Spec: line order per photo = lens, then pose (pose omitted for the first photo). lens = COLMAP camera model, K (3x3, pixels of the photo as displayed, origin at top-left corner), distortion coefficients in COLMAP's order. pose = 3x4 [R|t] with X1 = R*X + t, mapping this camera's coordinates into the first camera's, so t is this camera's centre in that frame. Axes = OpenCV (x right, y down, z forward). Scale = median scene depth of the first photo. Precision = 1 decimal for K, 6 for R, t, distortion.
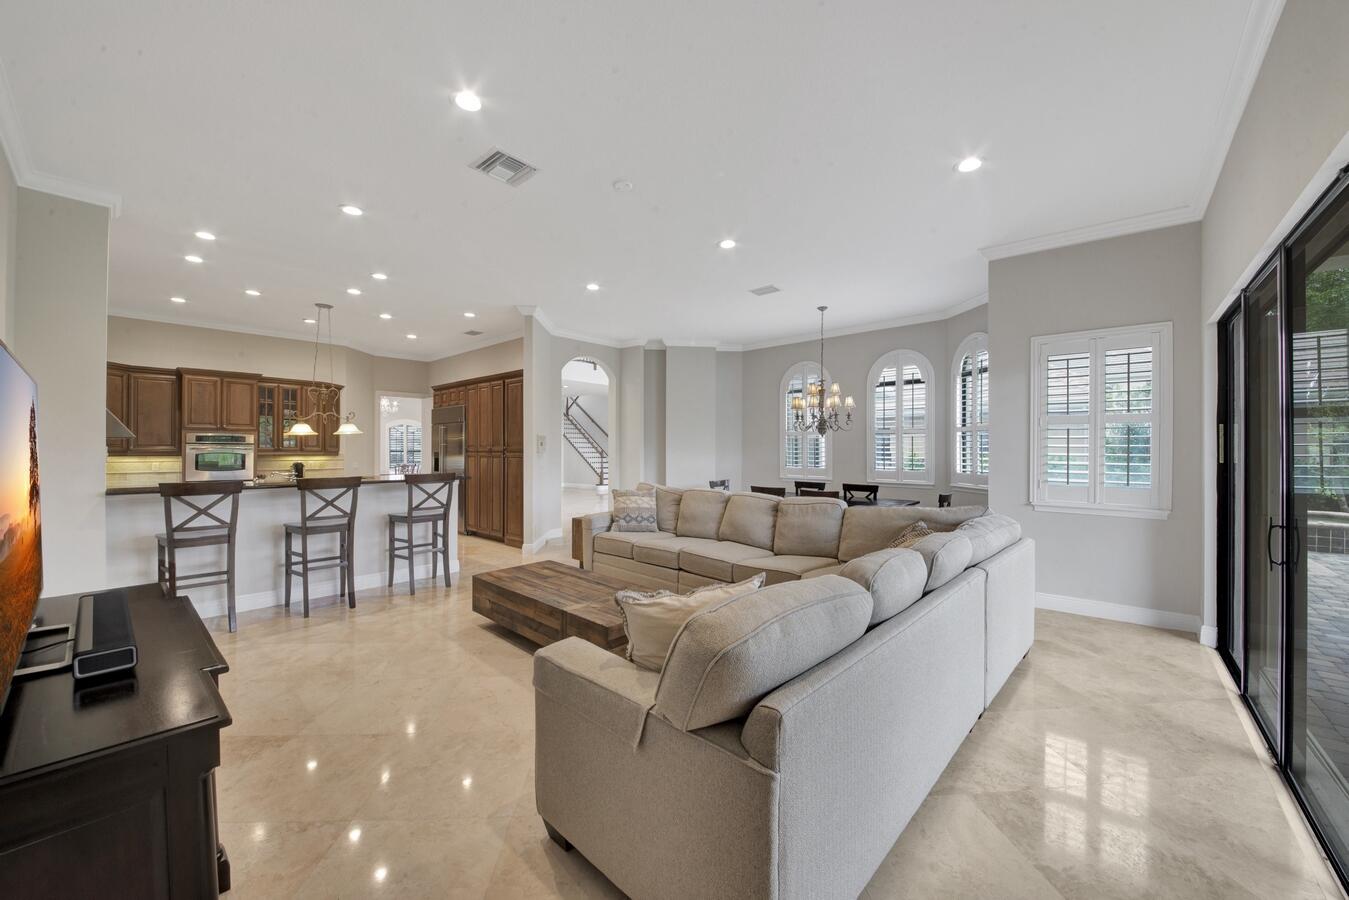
lens RADIAL K [[501.2, 0, 674.5], [0, 501.2, 450.0], [0, 0, 1]] dist [-0.000907, -0.017626]
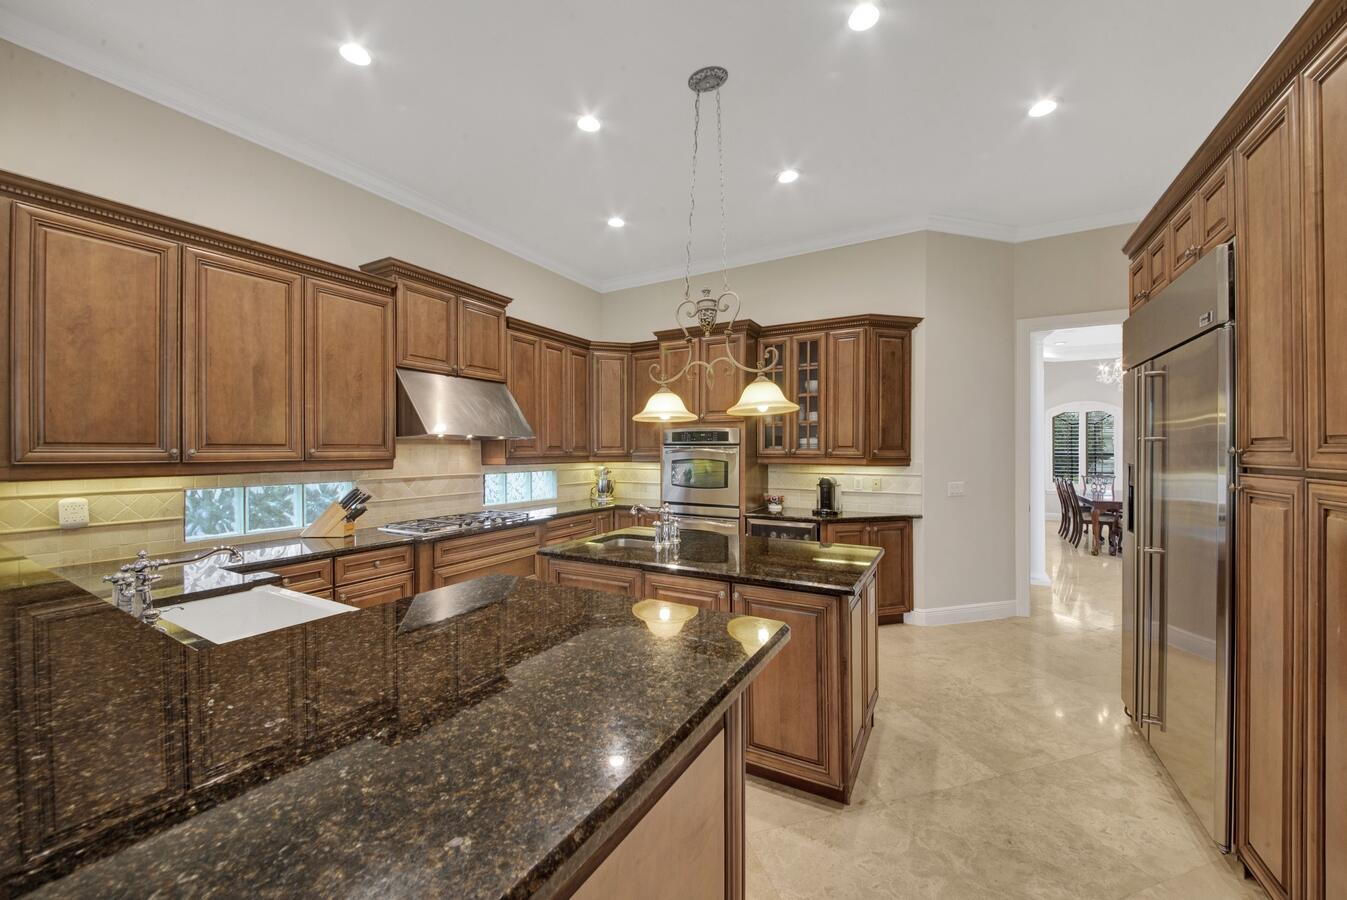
lens RADIAL K [[500.5, 0, 673.5], [0, 500.5, 450.0], [0, 0, 1]] dist [-0.000907, -0.017626]
pose [[0.187805, -0.001983, -0.982204, -0.301305], [0.001221, 0.999998, -0.001785, -0.004421], [0.982205, -0.000864, 0.187807, 0.833157]]
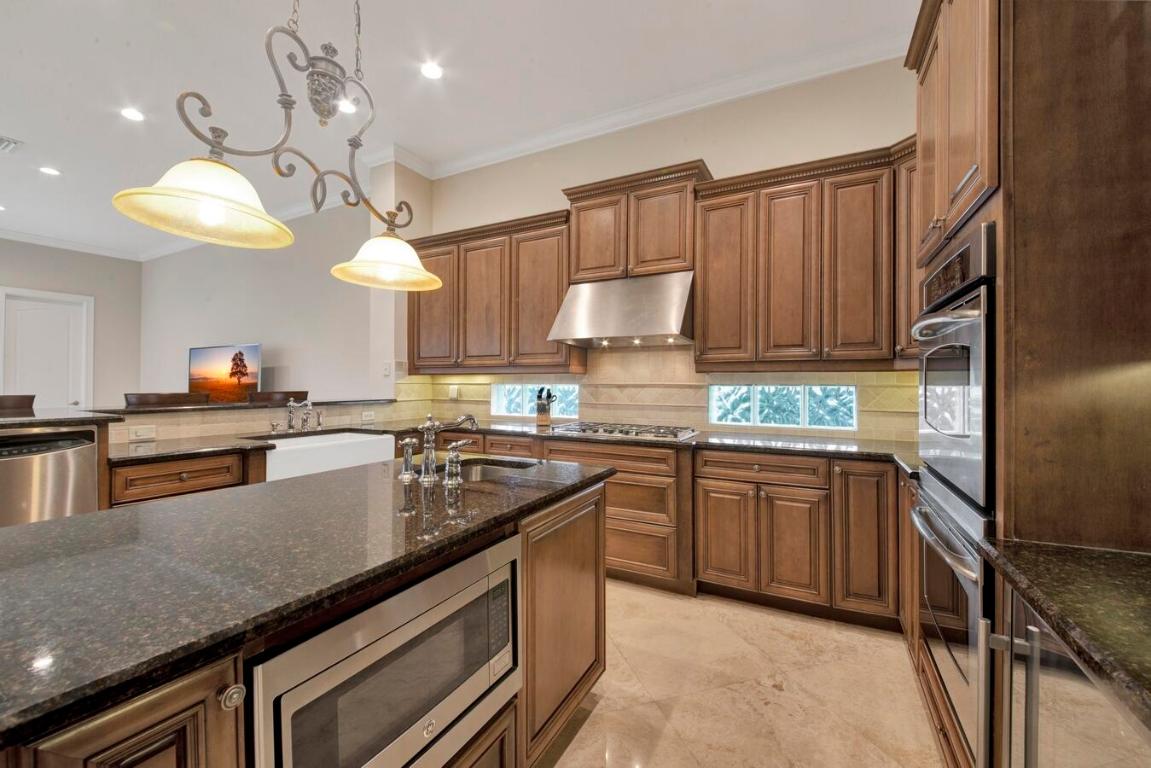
lens RADIAL K [[445.4, 0, 593.7], [0, 445.4, 383.2], [0, 0, 1]] dist [0.001197, -0.014089]
pose [[-0.969996, -0.001334, -0.243115, -0.708367], [-0.002155, 0.999993, 0.003114, 0.020283], [0.243109, 0.003544, -0.969992, 1.121260]]
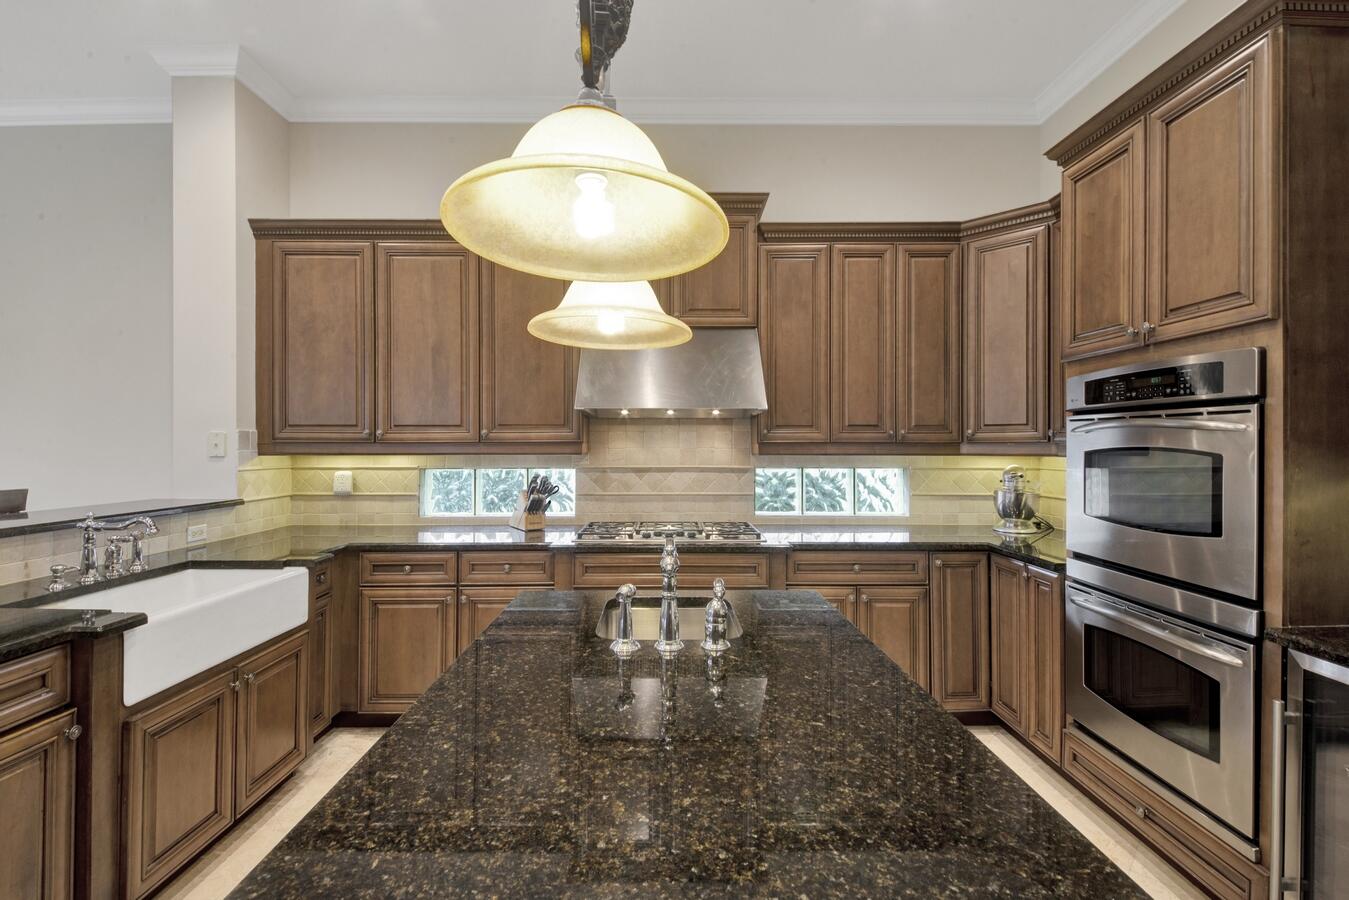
lens RADIAL K [[586.0, 0, 671.9], [0, 586.0, 445.5], [0, 0, 1]] dist [0.016096, -0.017509]
pose [[-0.756781, -0.000263, -0.653669, -0.565630], [-0.001777, 0.999997, 0.001656, 0.004043], [0.653666, 0.002415, -0.756779, 1.035961]]
